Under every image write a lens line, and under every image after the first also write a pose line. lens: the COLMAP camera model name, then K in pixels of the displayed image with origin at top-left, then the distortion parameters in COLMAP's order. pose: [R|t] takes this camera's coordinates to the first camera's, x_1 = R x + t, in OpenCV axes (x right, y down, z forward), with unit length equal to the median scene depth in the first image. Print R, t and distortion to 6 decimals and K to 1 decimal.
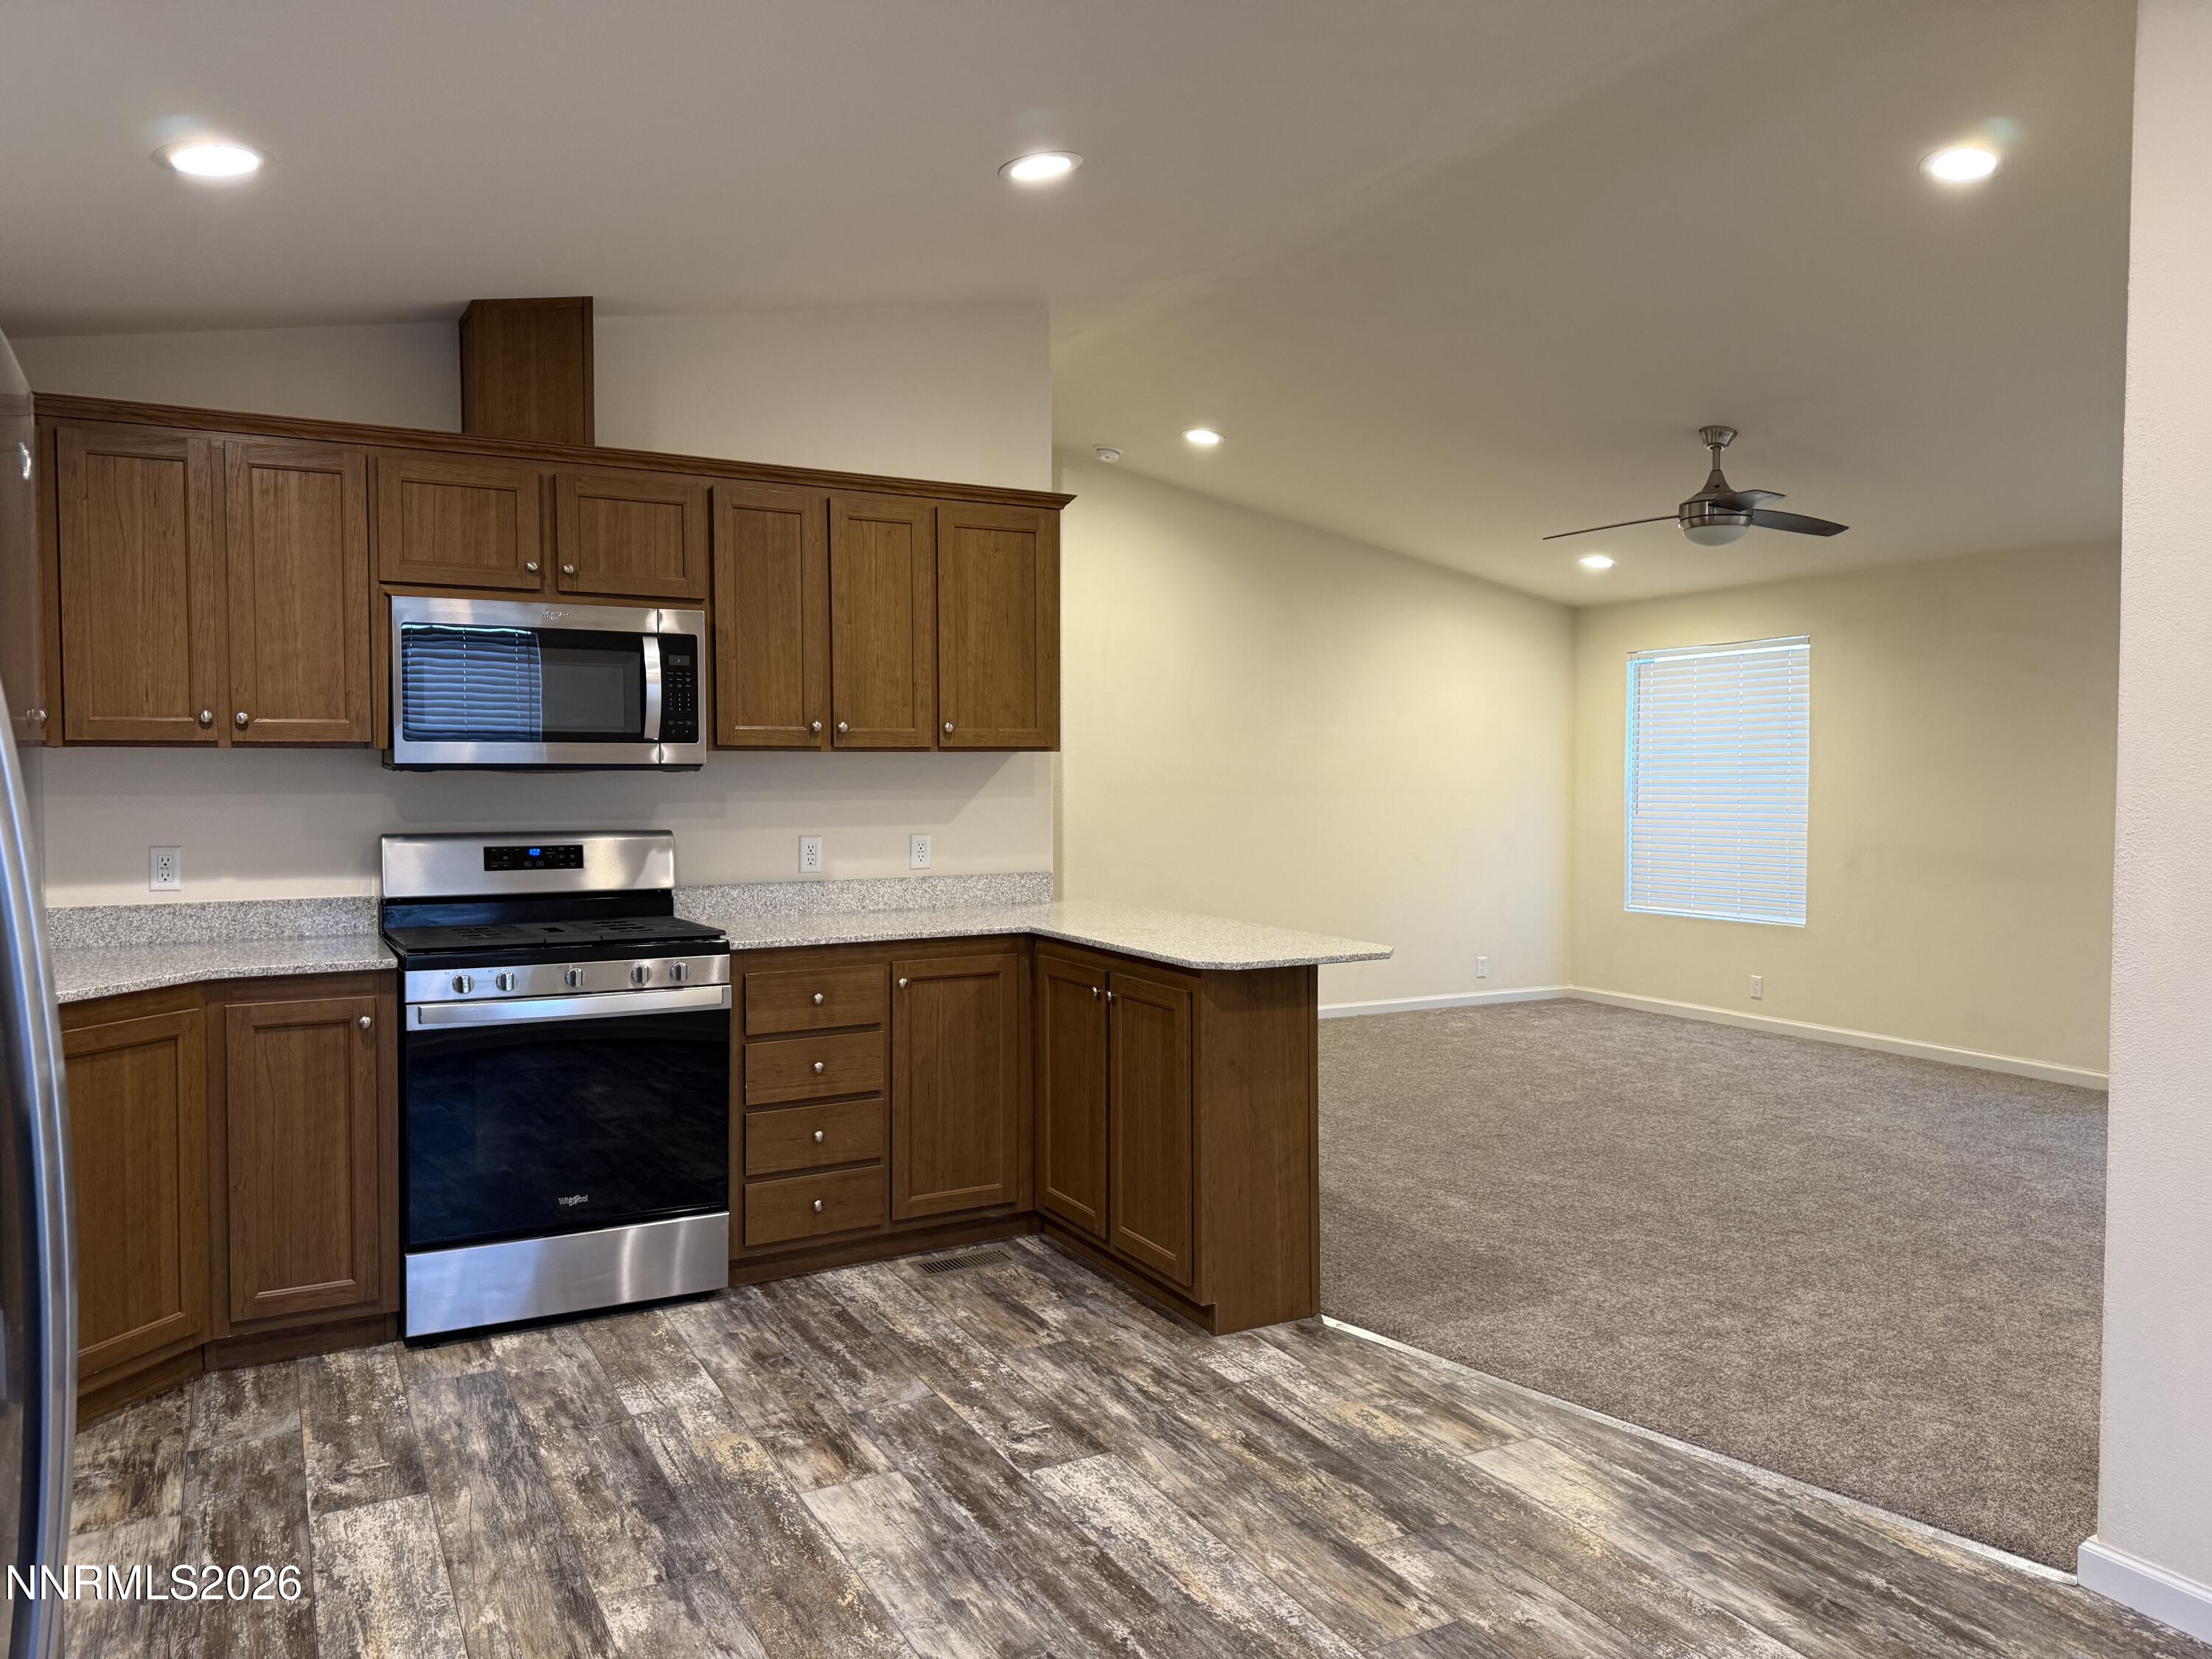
lens RADIAL K [[1554.7, 0, 1106.0], [0, 1554.7, 829.5], [0, 0, 1]] dist [-0.002389, -0.006135]
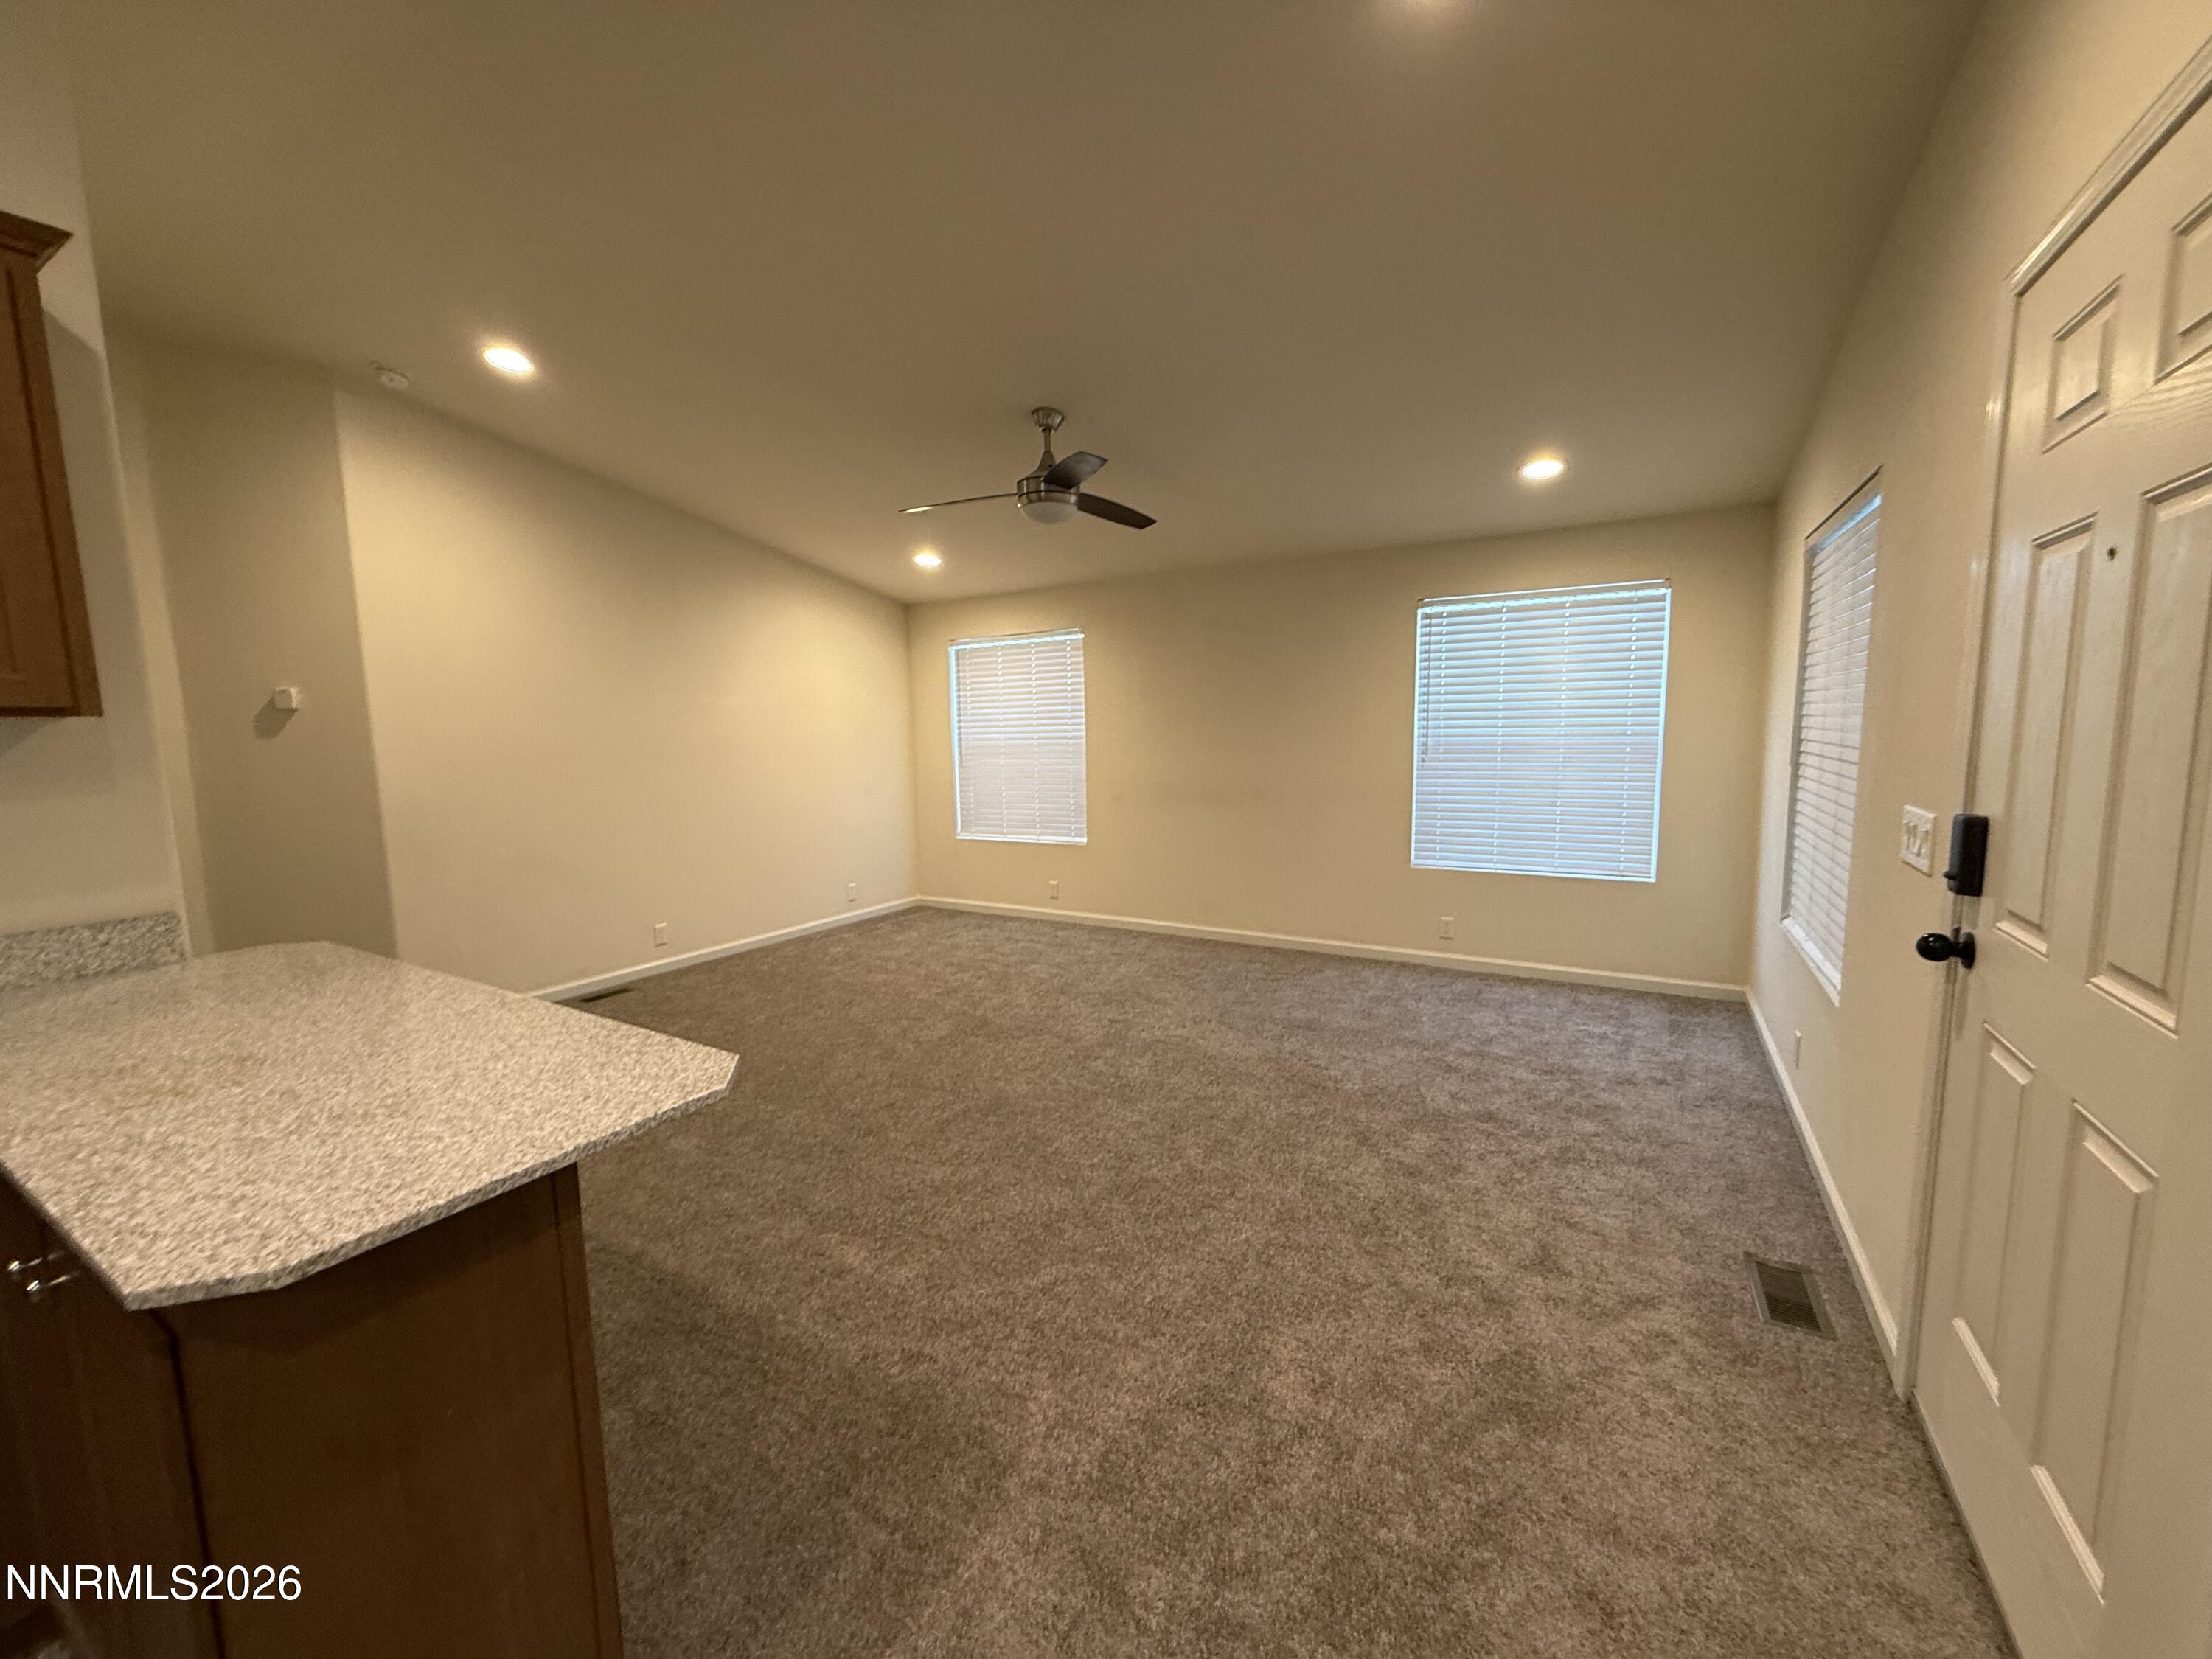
lens RADIAL K [[871.7, 0, 1061.0], [0, 871.7, 832.9], [0, 0, 1]] dist [-0.000070, -0.000299]
pose [[0.882671, -0.074167, 0.464102, 0.087255], [0.039401, 0.995671, 0.084179, -0.015183], [-0.468336, -0.056016, 0.881773, 0.389946]]
